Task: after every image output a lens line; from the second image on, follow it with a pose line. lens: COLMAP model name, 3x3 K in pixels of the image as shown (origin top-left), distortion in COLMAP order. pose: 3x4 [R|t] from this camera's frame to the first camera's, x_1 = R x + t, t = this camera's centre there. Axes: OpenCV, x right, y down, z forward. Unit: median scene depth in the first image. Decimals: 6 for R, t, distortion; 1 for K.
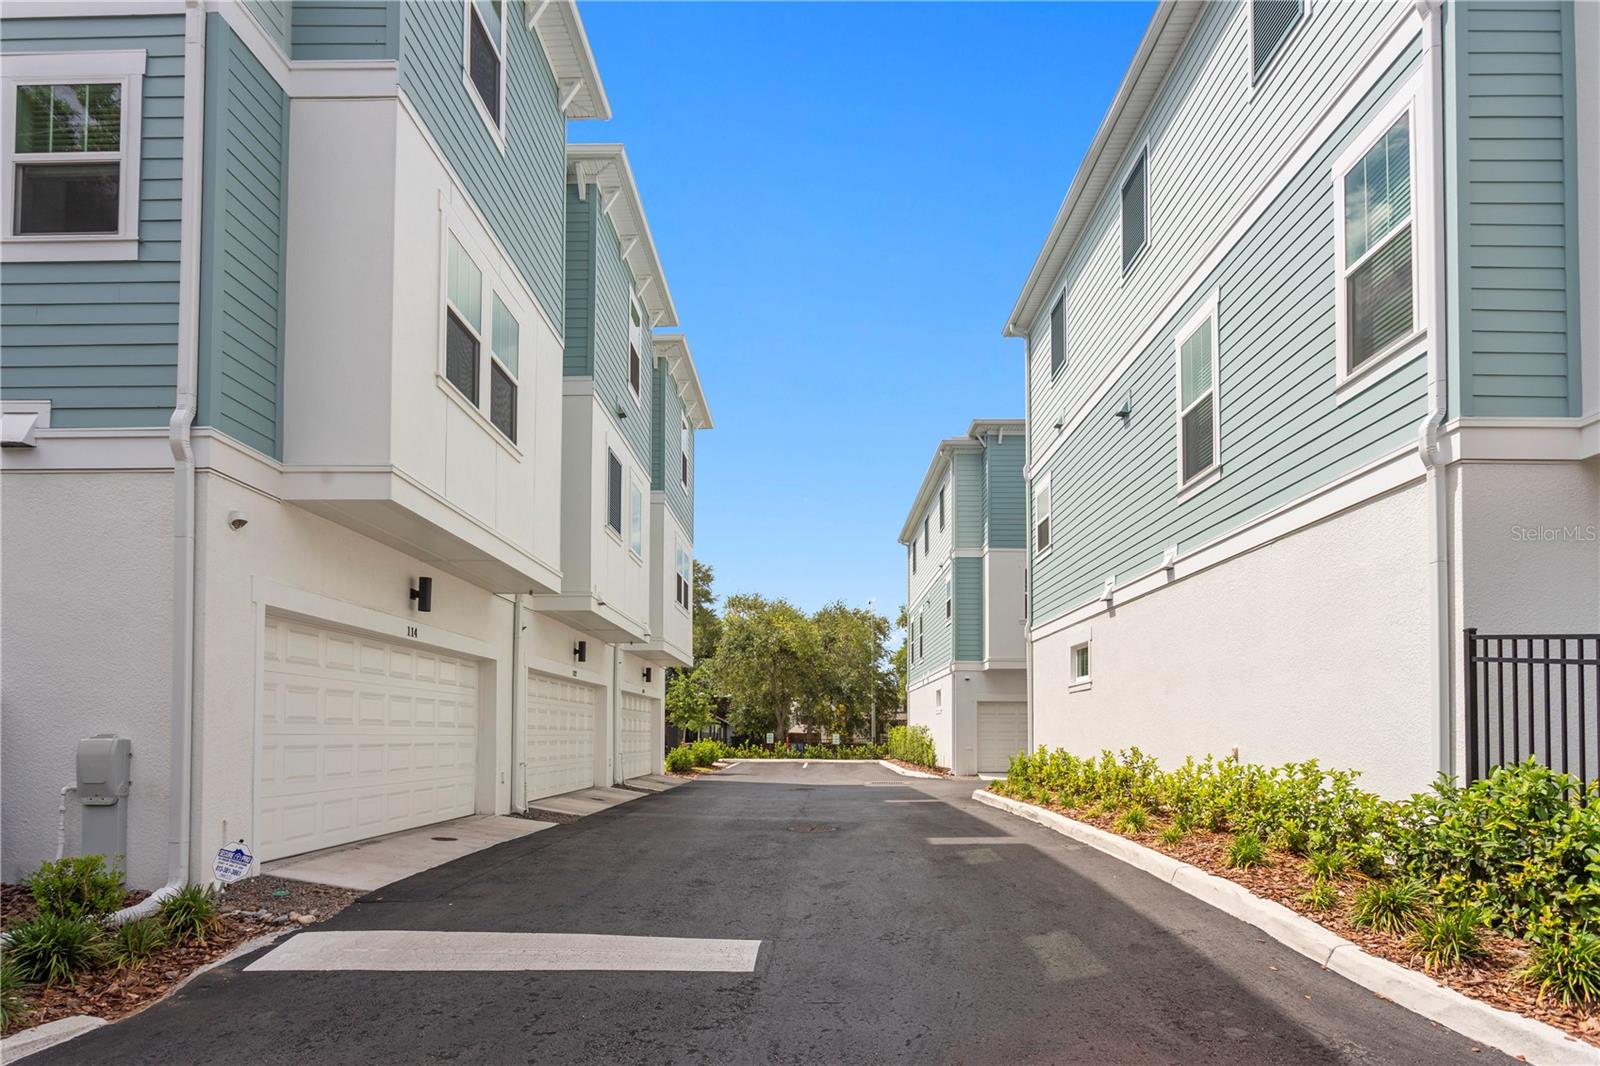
lens RADIAL K [[857.4, 0, 790.3], [0, 857.4, 583.3], [0, 0, 1]] dist [-0.001517, 0.001308]
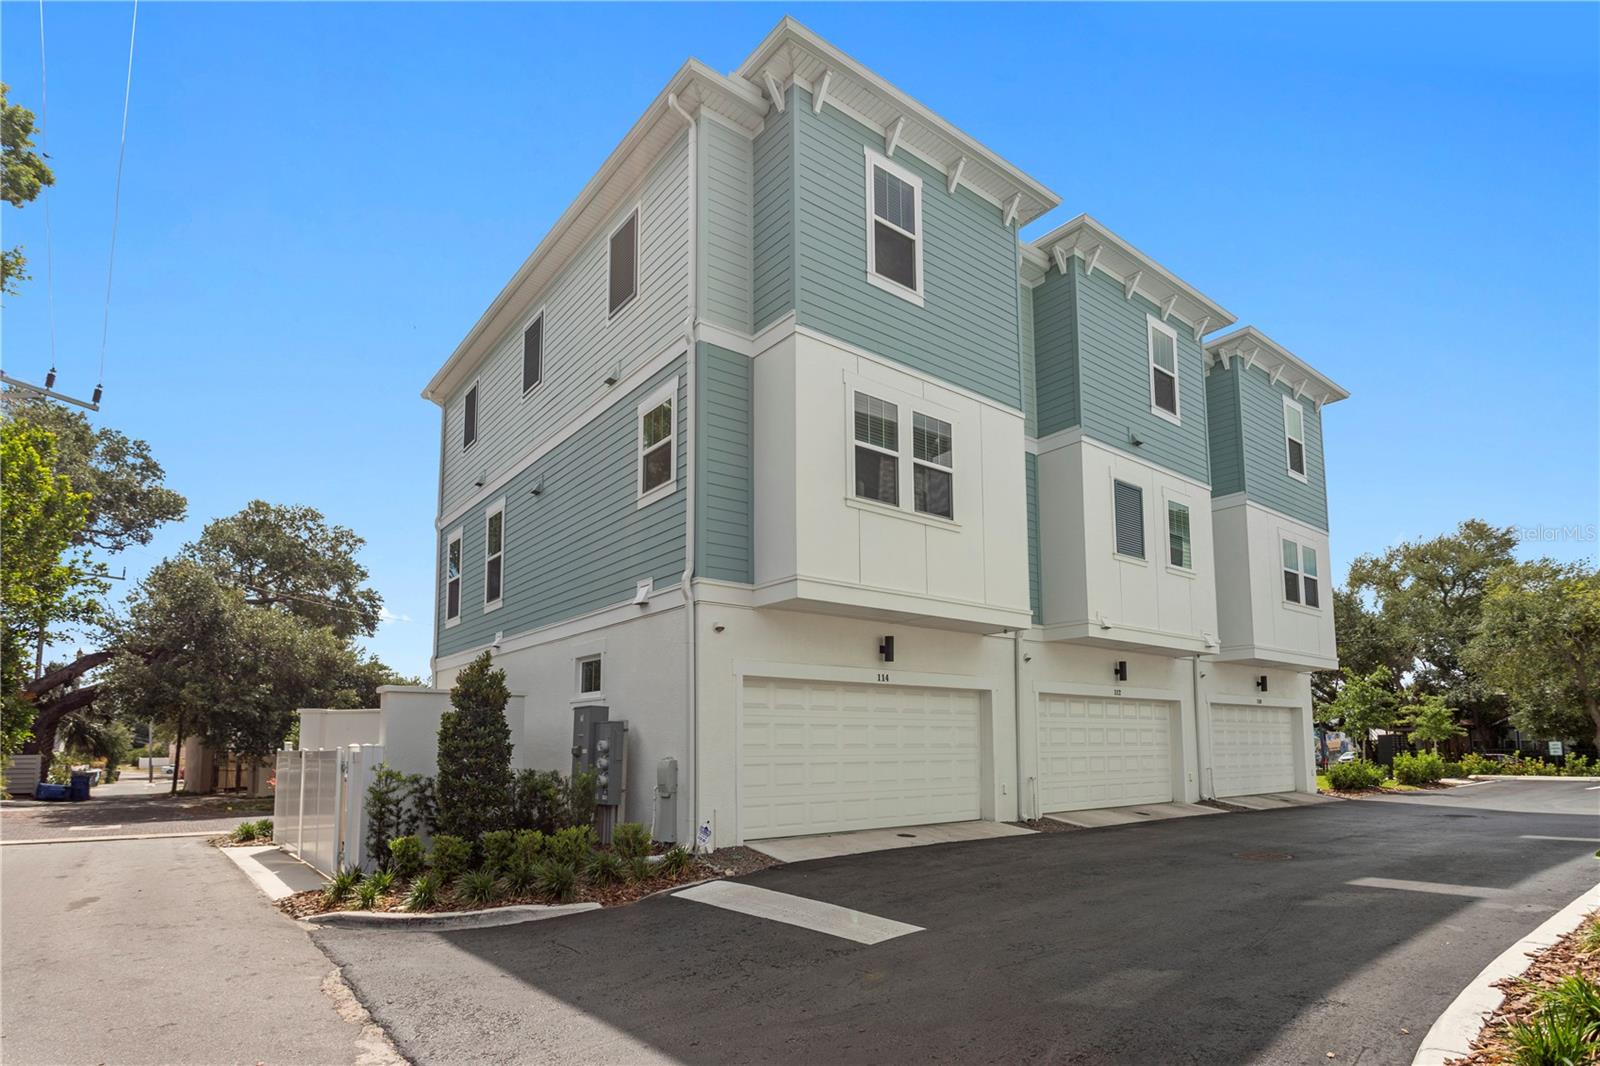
lens RADIAL K [[797.7, 0, 796.7], [0, 797.7, 511.0], [0, 0, 1]] dist [-0.005842, 0.000708]
pose [[0.637306, -0.226388, -0.736606, 0.614101], [0.142732, 0.974012, -0.175862, 0.001793], [0.757277, 0.006941, 0.653057, 0.073271]]
